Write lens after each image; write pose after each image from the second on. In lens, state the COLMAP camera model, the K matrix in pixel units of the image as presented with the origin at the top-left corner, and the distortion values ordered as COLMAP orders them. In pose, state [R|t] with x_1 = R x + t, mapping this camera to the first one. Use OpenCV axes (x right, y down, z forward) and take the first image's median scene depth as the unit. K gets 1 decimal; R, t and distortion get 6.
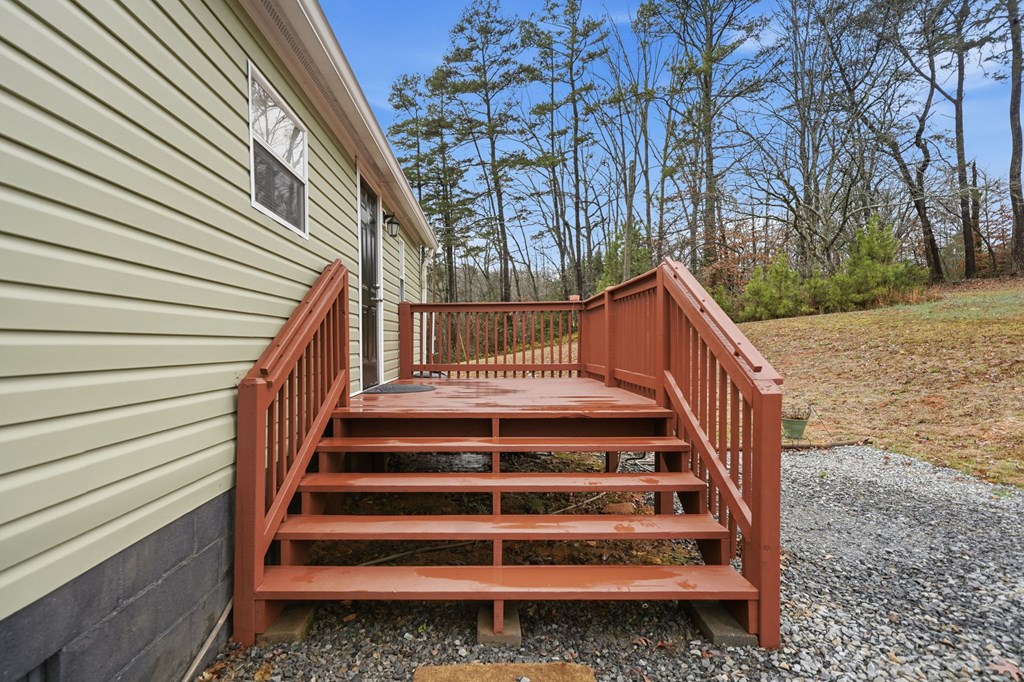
lens RADIAL K [[502.4, 0, 481.6], [0, 502.4, 340.0], [0, 0, 1]] dist [-0.001948, -0.000062]
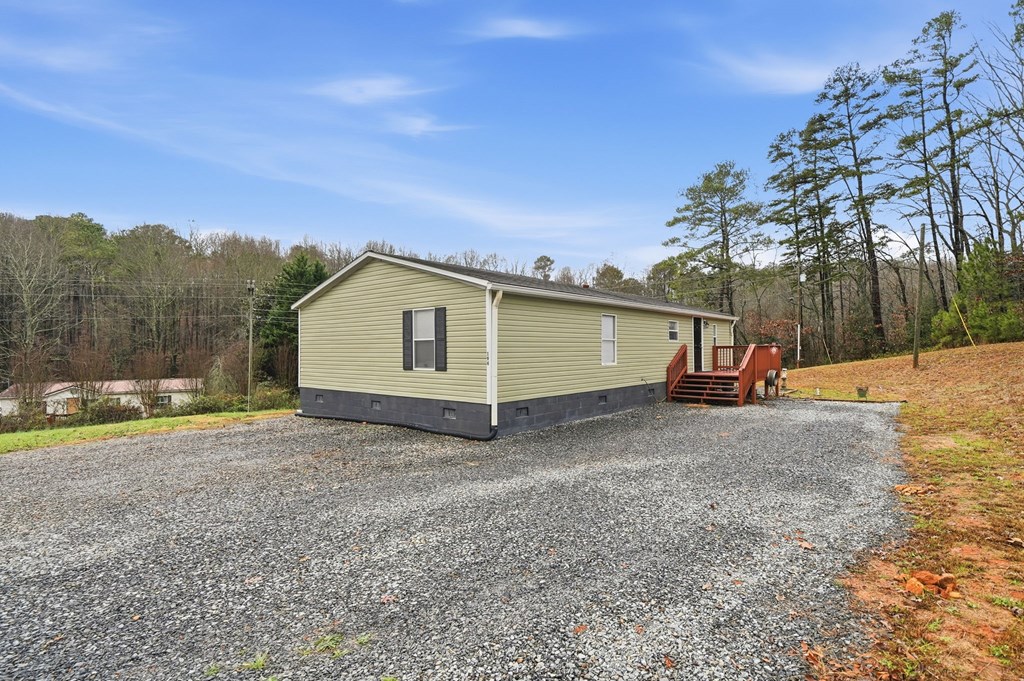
lens RADIAL K [[503.4, 0, 538.5], [0, 503.4, 341.0], [0, 0, 1]] dist [-0.001077, -0.000359]
pose [[0.778925, -0.009887, -0.627039, 0.166380], [0.009300, 0.999948, -0.004214, -0.017694], [0.627048, -0.002549, 0.778977, -0.368536]]
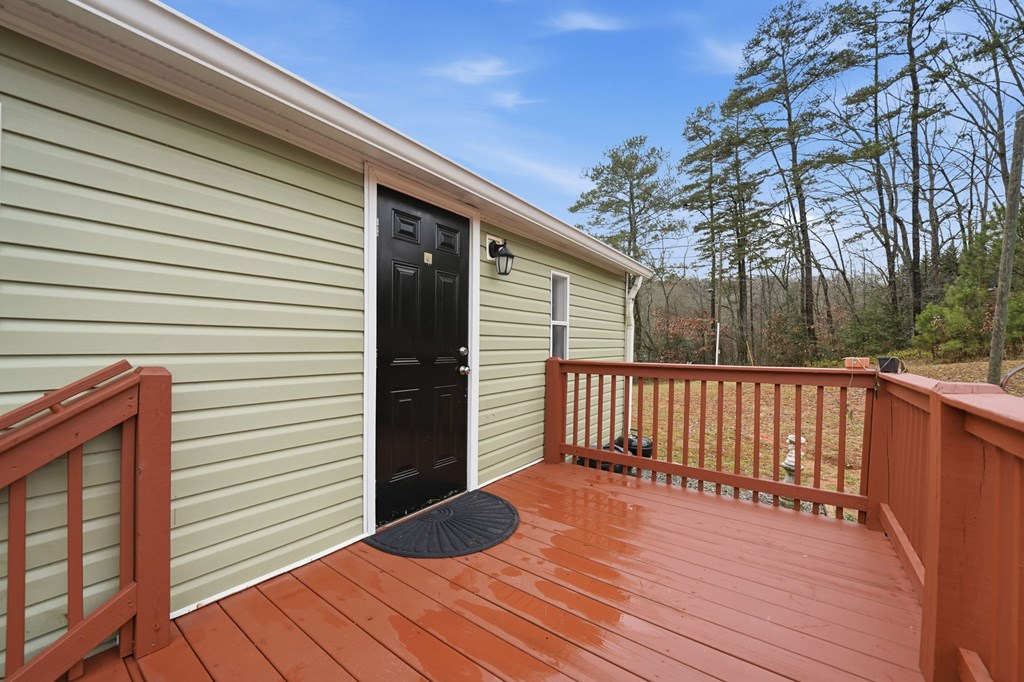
lens RADIAL K [[388.6, 0, 508.7], [0, 388.6, 346.9], [0, 0, 1]] dist [-0.024710, 0.003660]
pose [[0.806083, 0.024883, -0.591280, 0.022841], [-0.015955, 0.999666, 0.020318, -0.017947], [0.591588, -0.006944, 0.806211, 0.087128]]
